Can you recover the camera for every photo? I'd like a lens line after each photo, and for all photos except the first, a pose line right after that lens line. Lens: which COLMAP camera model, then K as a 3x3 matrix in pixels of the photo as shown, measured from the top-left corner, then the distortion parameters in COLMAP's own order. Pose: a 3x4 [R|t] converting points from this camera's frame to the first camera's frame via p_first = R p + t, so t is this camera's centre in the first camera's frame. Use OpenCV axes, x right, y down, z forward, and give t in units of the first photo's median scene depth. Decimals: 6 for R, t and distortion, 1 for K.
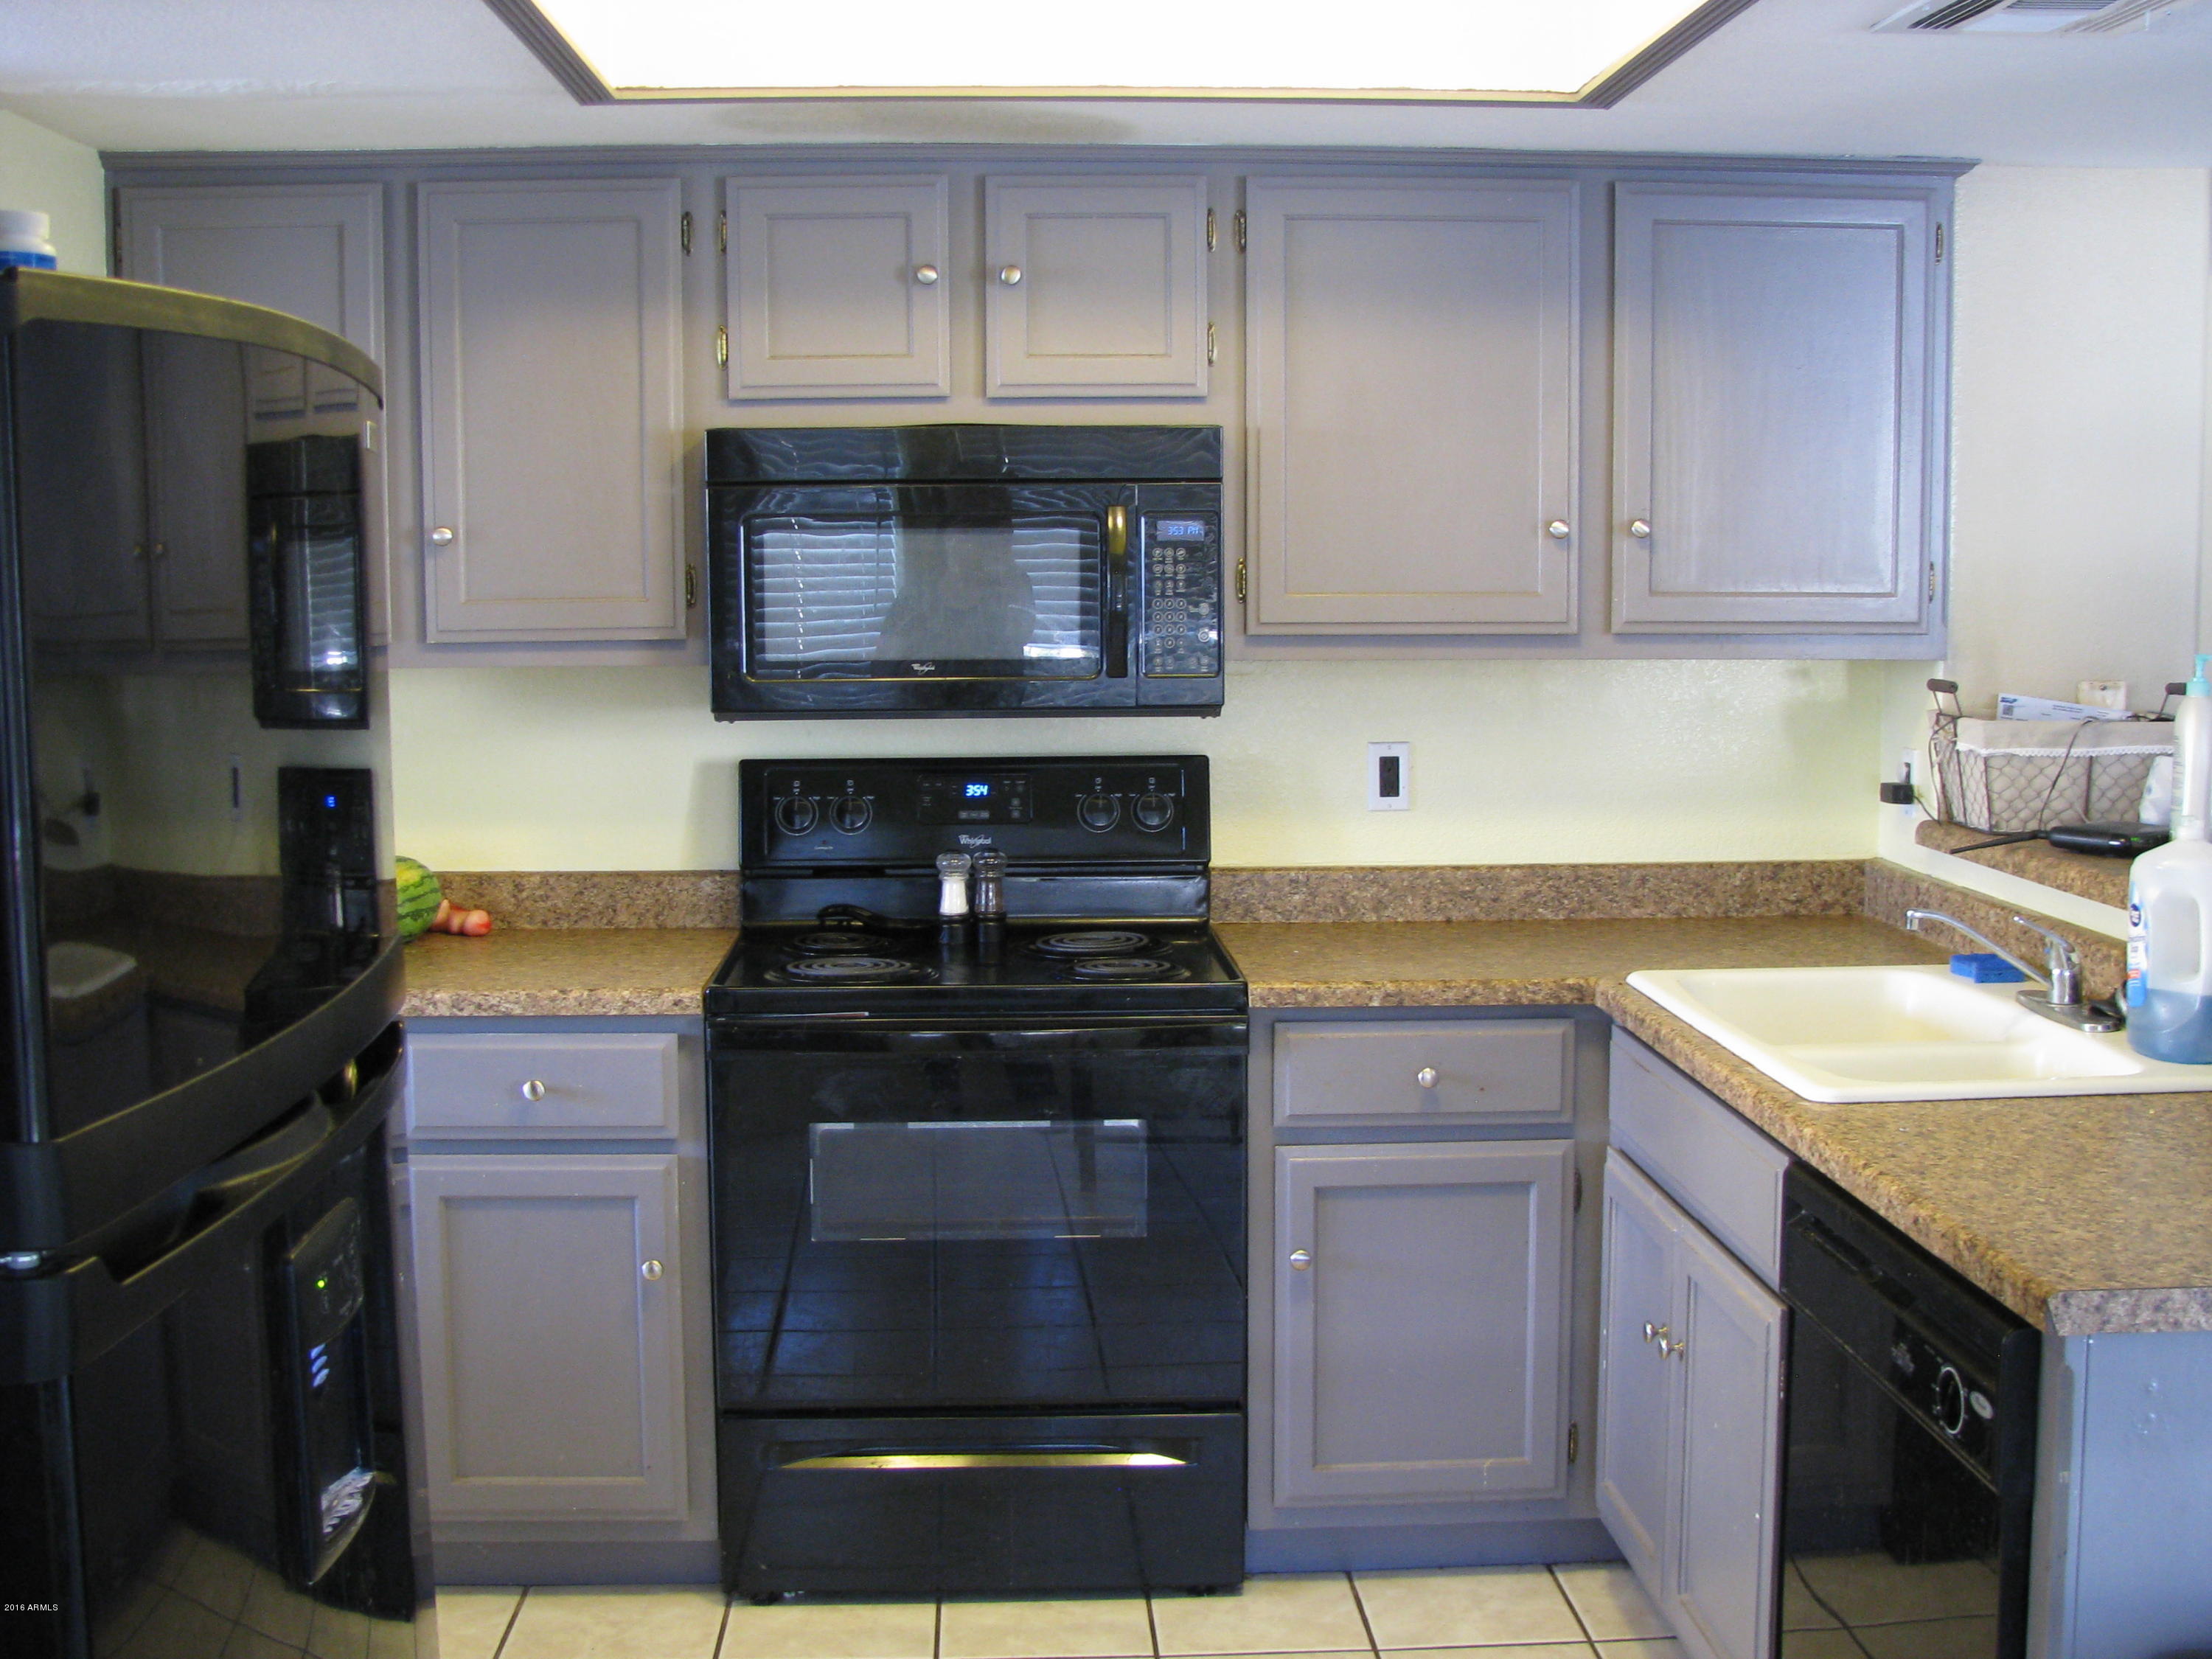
lens RADIAL K [[2579.8, 0, 1102.3], [0, 2579.8, 836.5], [0, 0, 1]] dist [-0.149021, 0.000000]
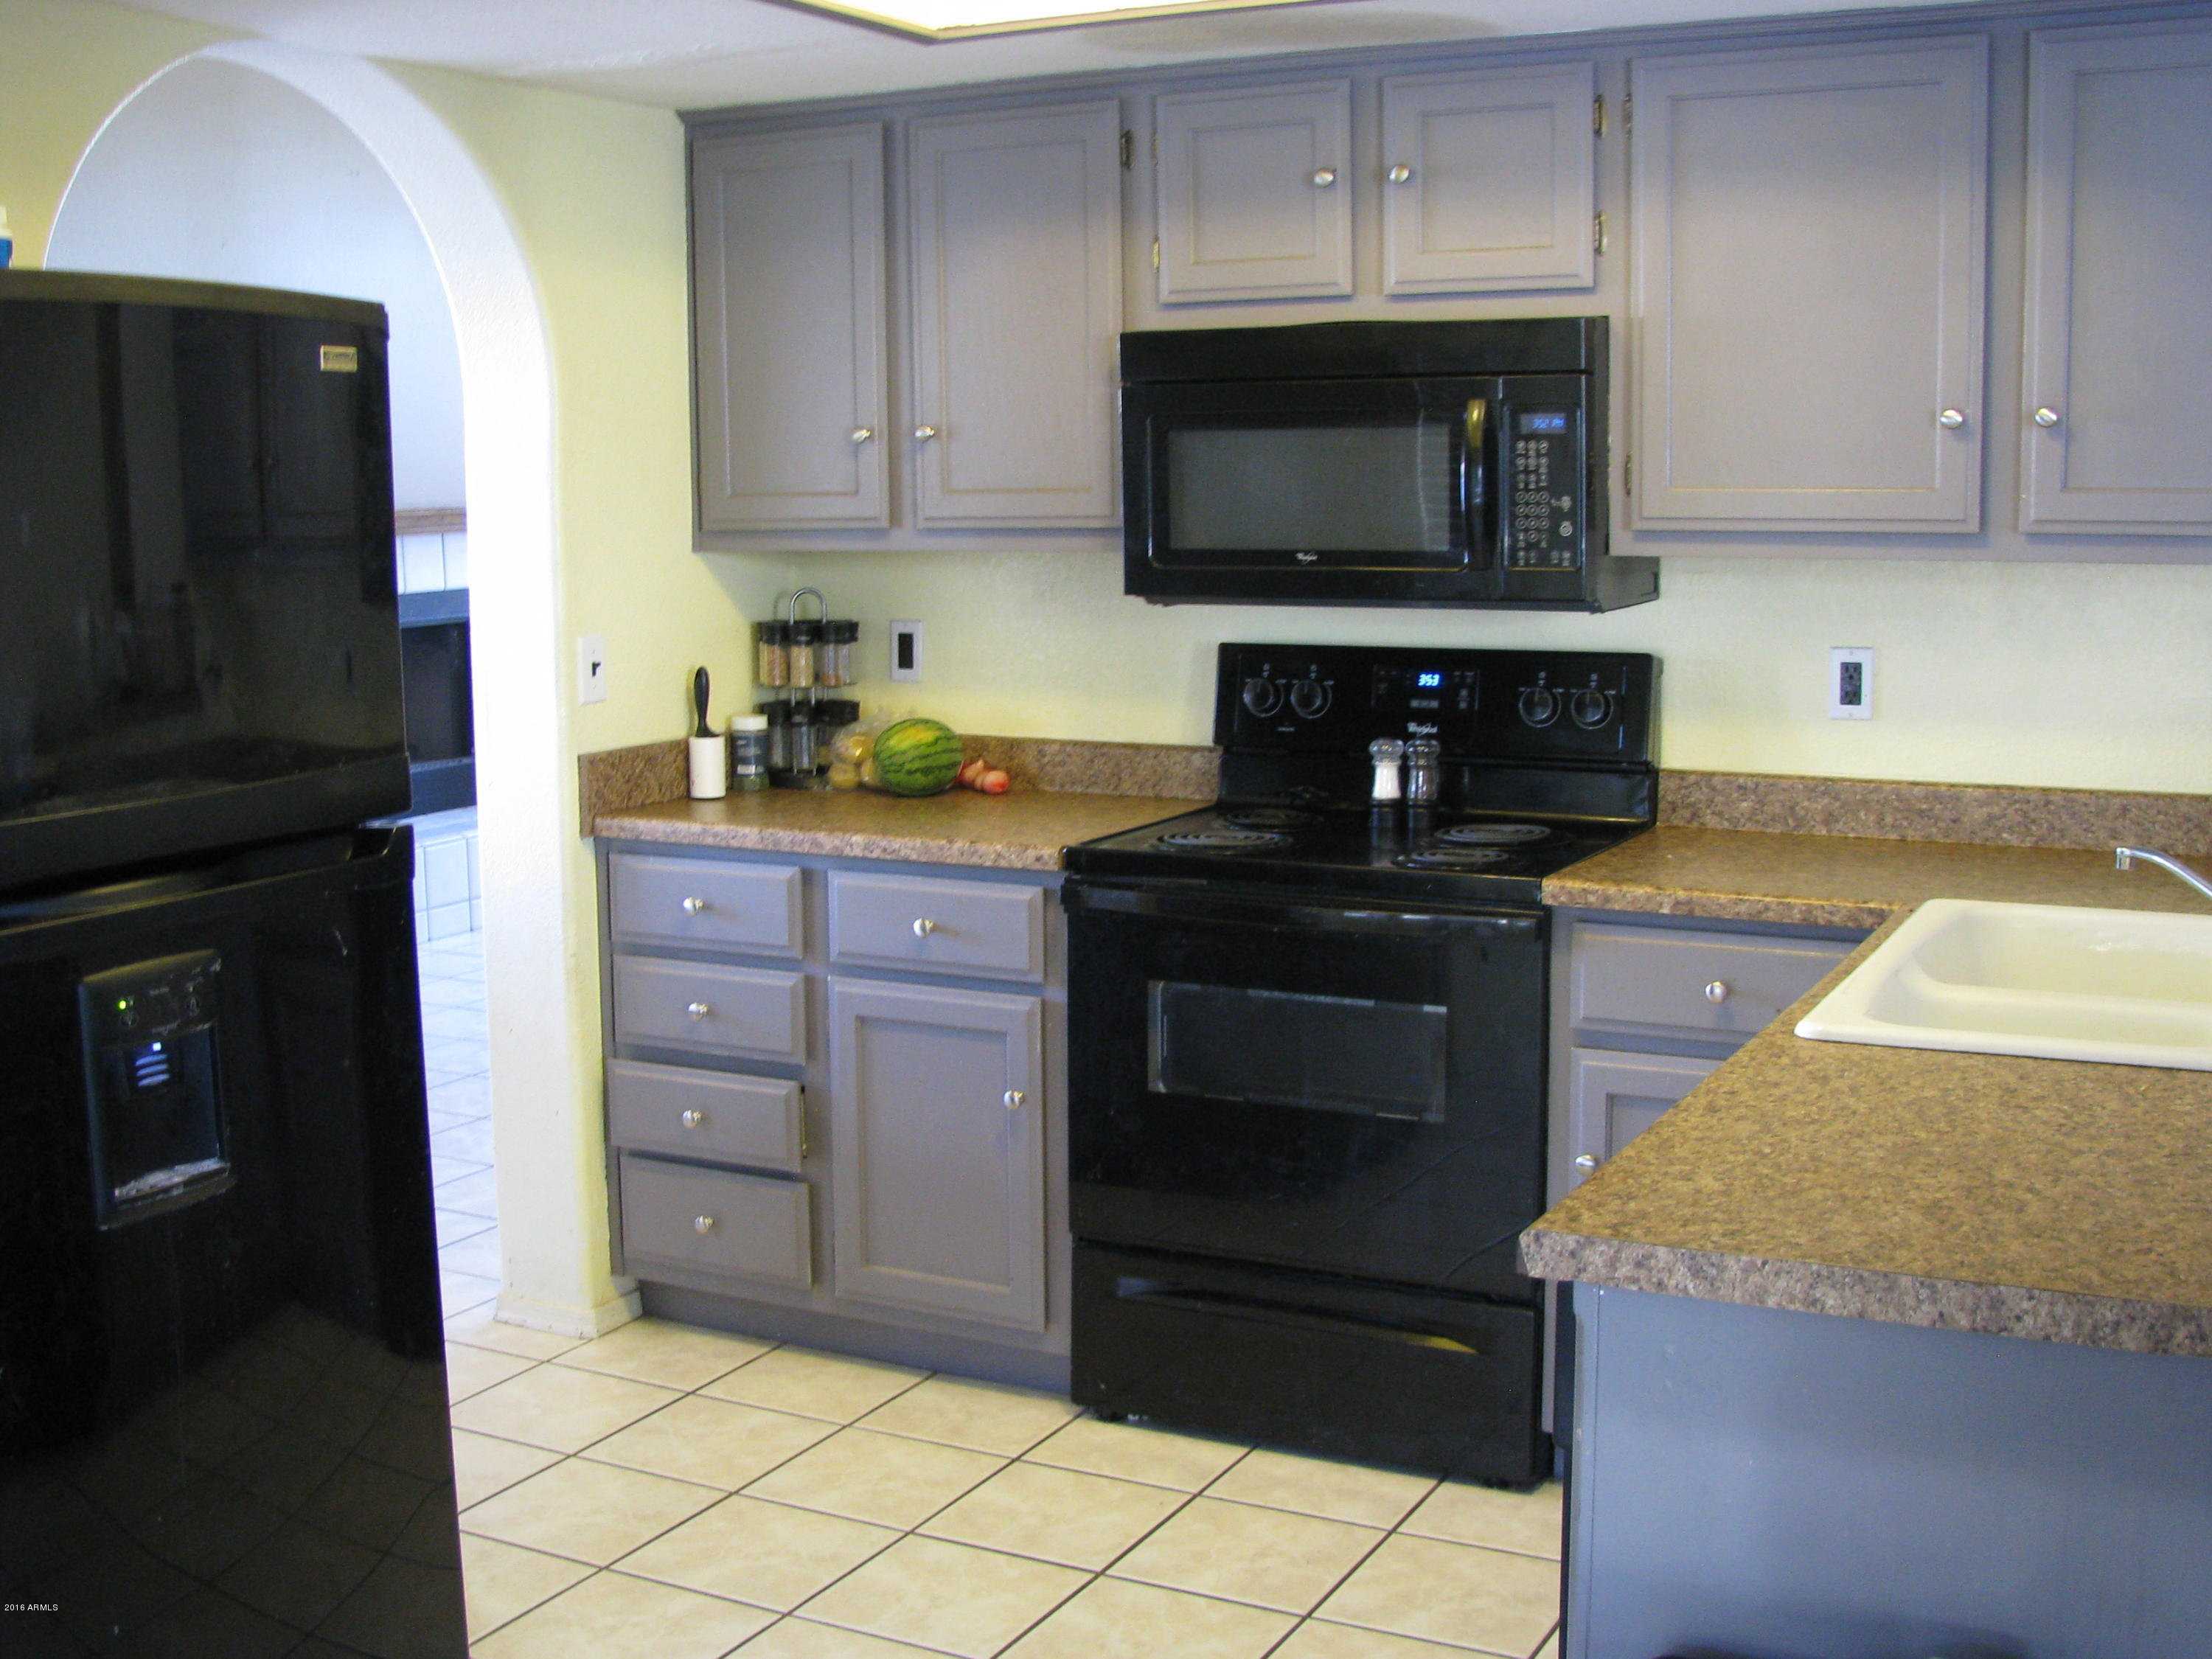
lens RADIAL K [[2579.8, 0, 1088.3], [0, 2579.8, 828.4], [0, 0, 1]] dist [-0.149021, 0.000000]
pose [[0.861359, 0.064804, -0.503846, 0.382751], [-0.046941, 0.997740, 0.048078, -0.002150], [0.505823, -0.017762, 0.862454, 0.056688]]
